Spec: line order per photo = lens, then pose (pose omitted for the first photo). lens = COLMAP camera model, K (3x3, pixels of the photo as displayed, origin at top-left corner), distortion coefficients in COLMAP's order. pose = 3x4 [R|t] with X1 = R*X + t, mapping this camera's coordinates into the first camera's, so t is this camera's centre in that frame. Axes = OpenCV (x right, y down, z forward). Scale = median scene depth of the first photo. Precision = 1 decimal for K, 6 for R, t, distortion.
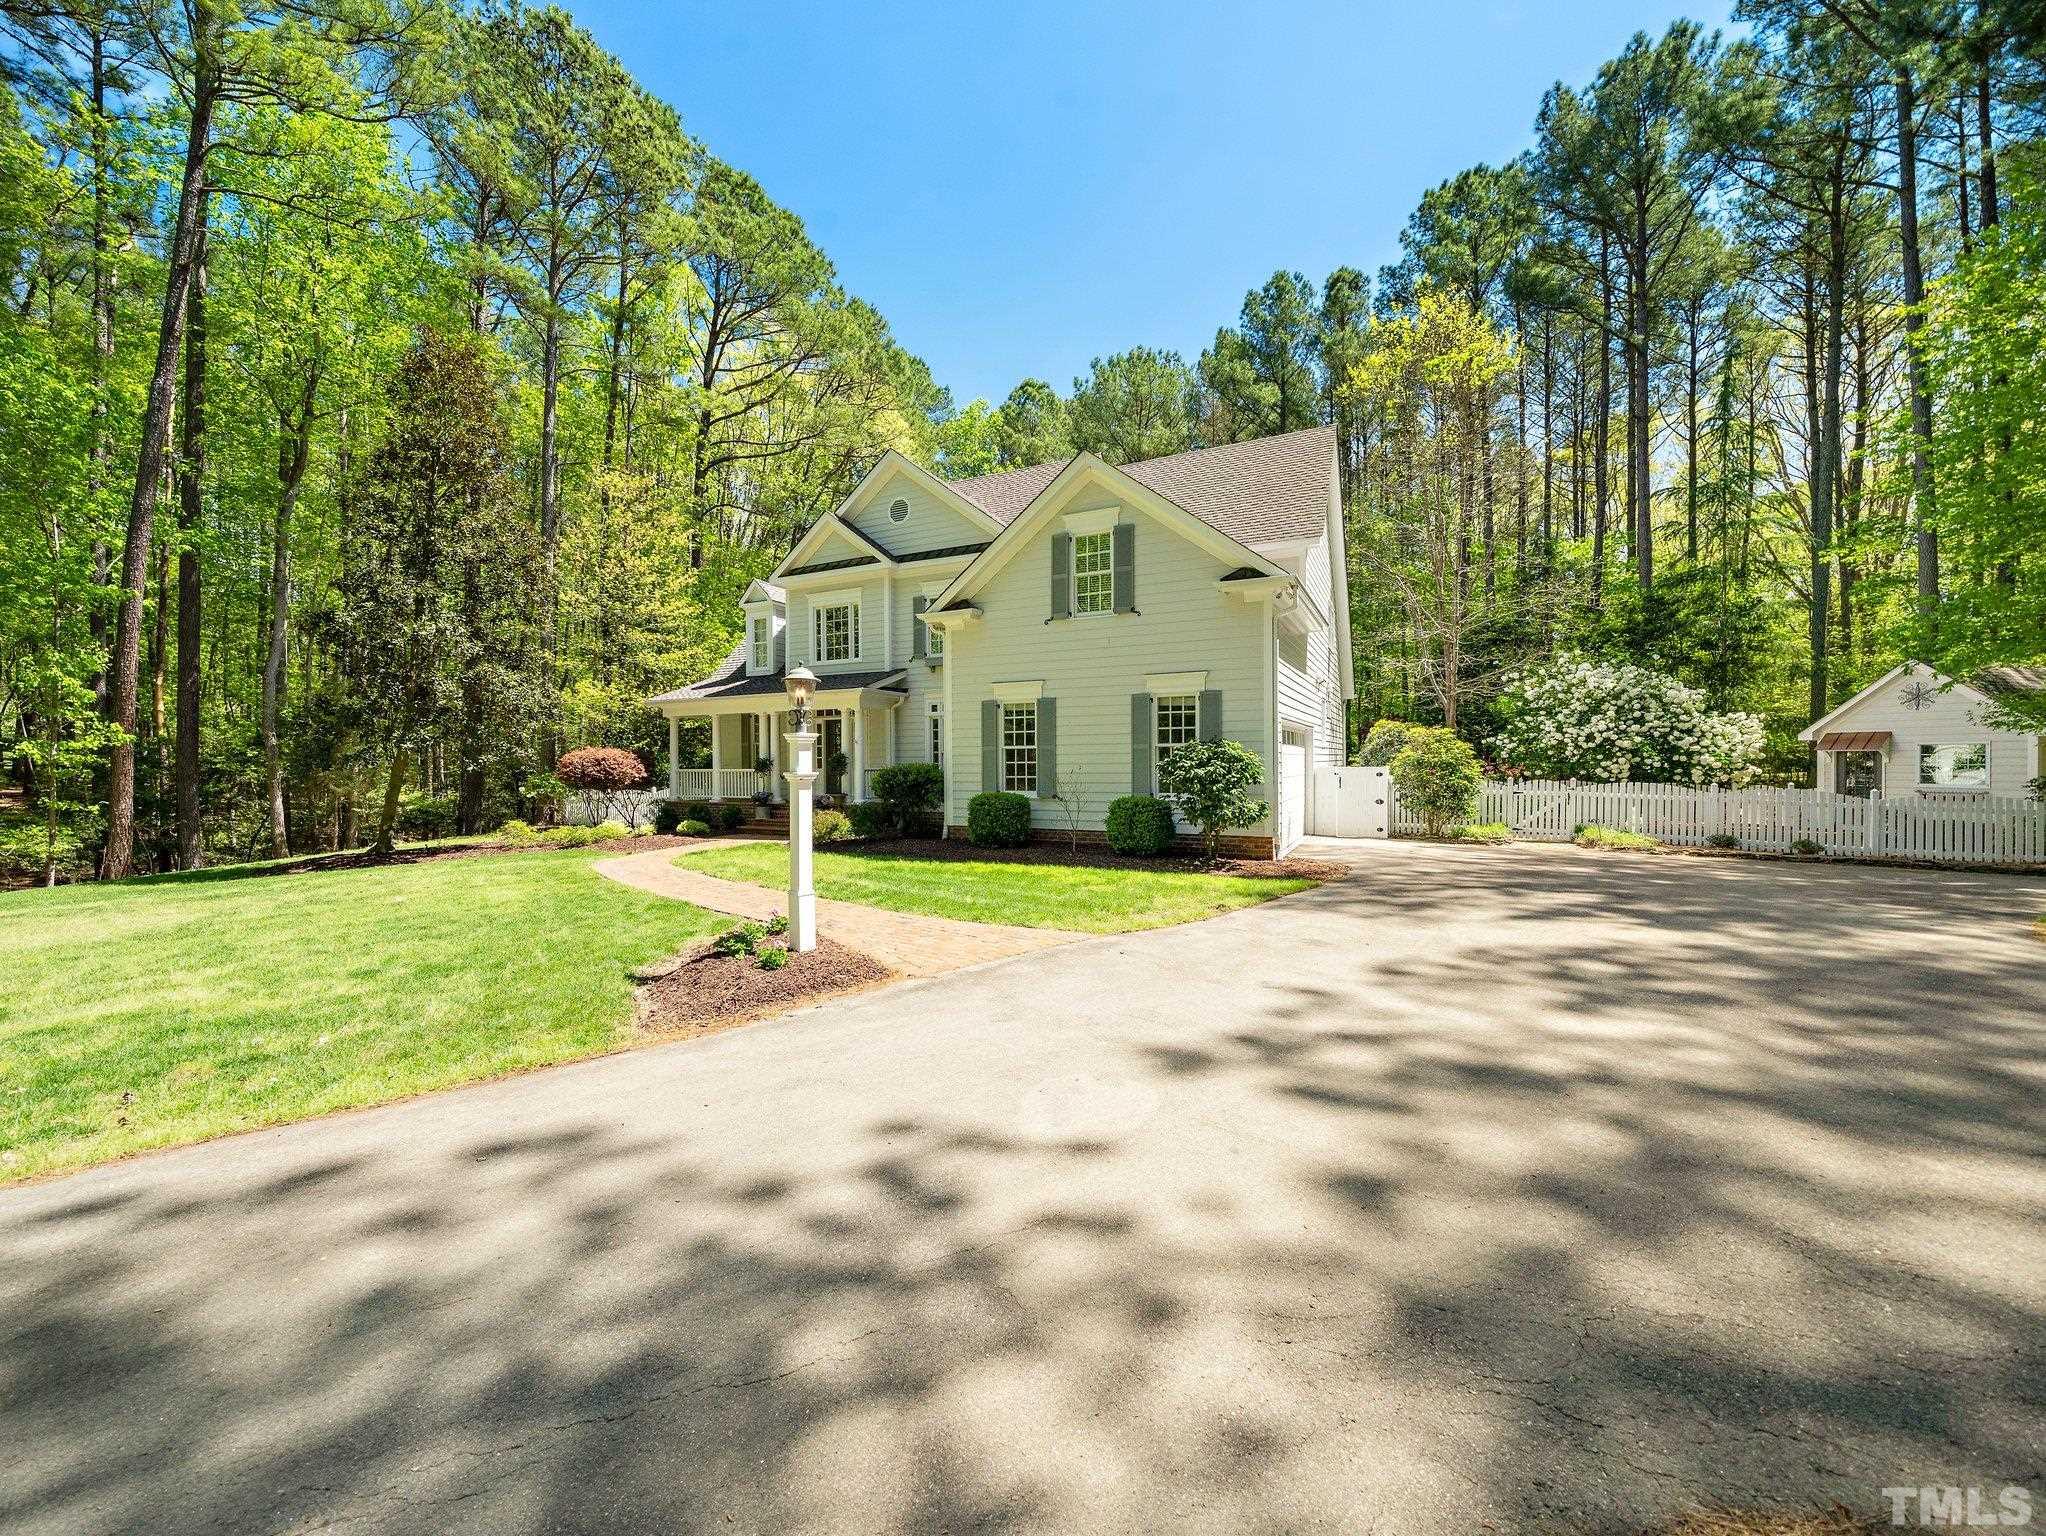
lens RADIAL K [[815.0, 0, 1023.0], [0, 815.0, 768.0], [0, 0, 1]] dist [-0.002319, -0.000339]
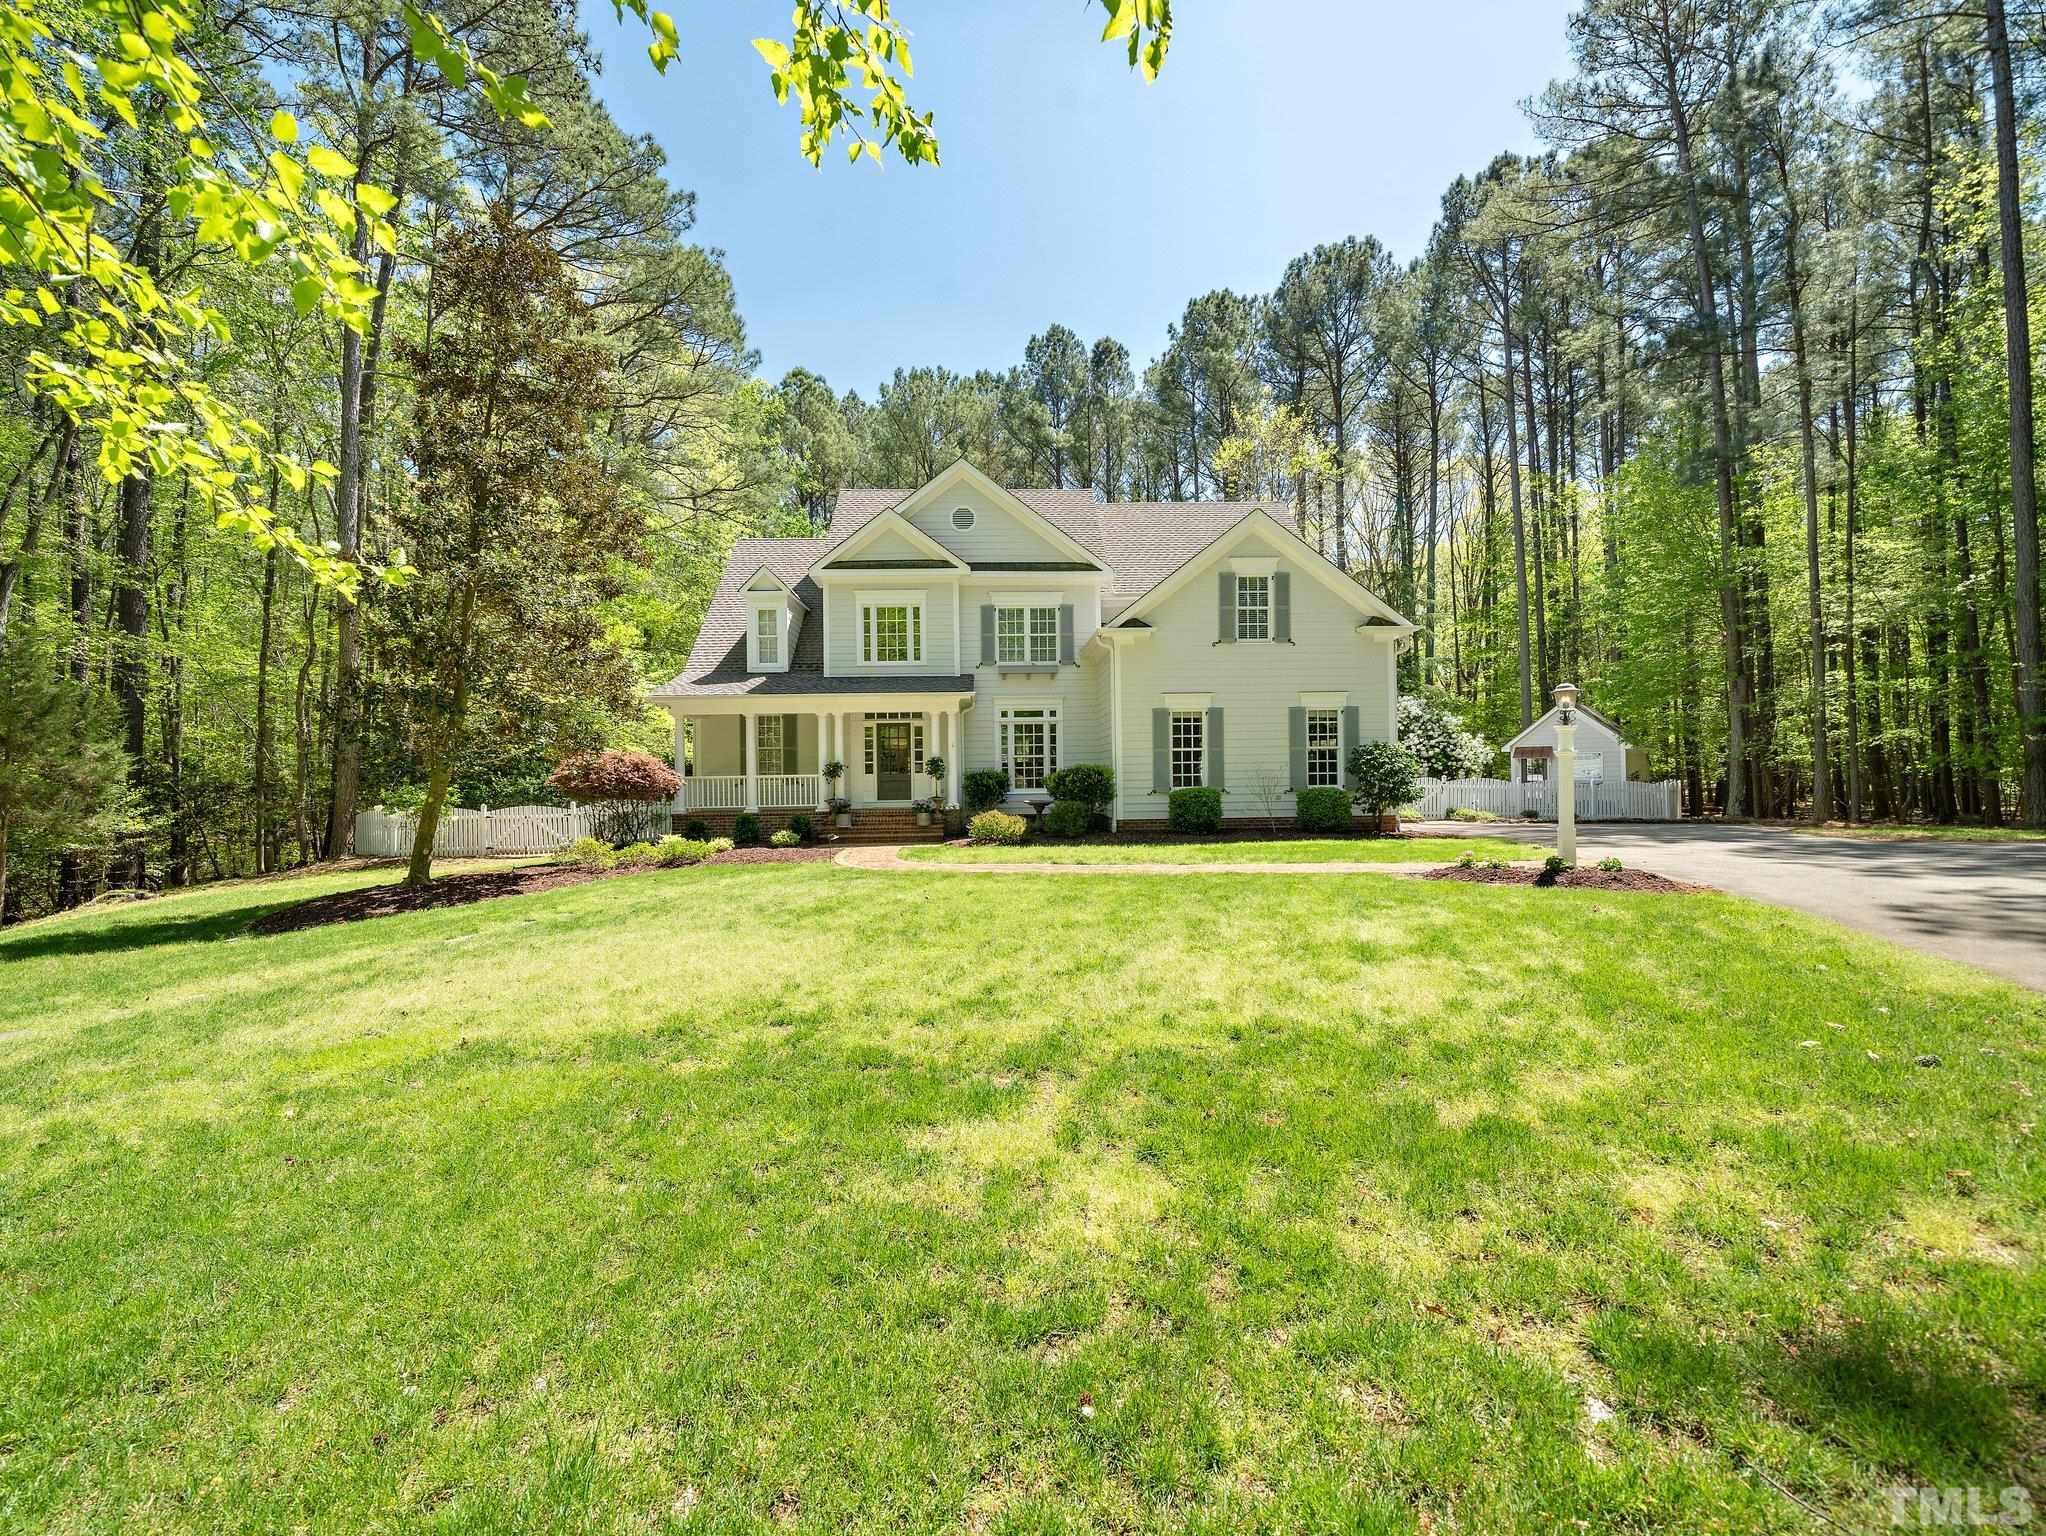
lens RADIAL K [[886.8, 0, 1023.0], [0, 886.8, 768.0], [0, 0, 1]] dist [0.001420, 0.000091]
pose [[0.864544, -0.001310, 0.502555, -0.659366], [0.013843, 0.999679, -0.021209, 0.019447], [-0.502366, 0.025293, 0.864285, 0.016852]]
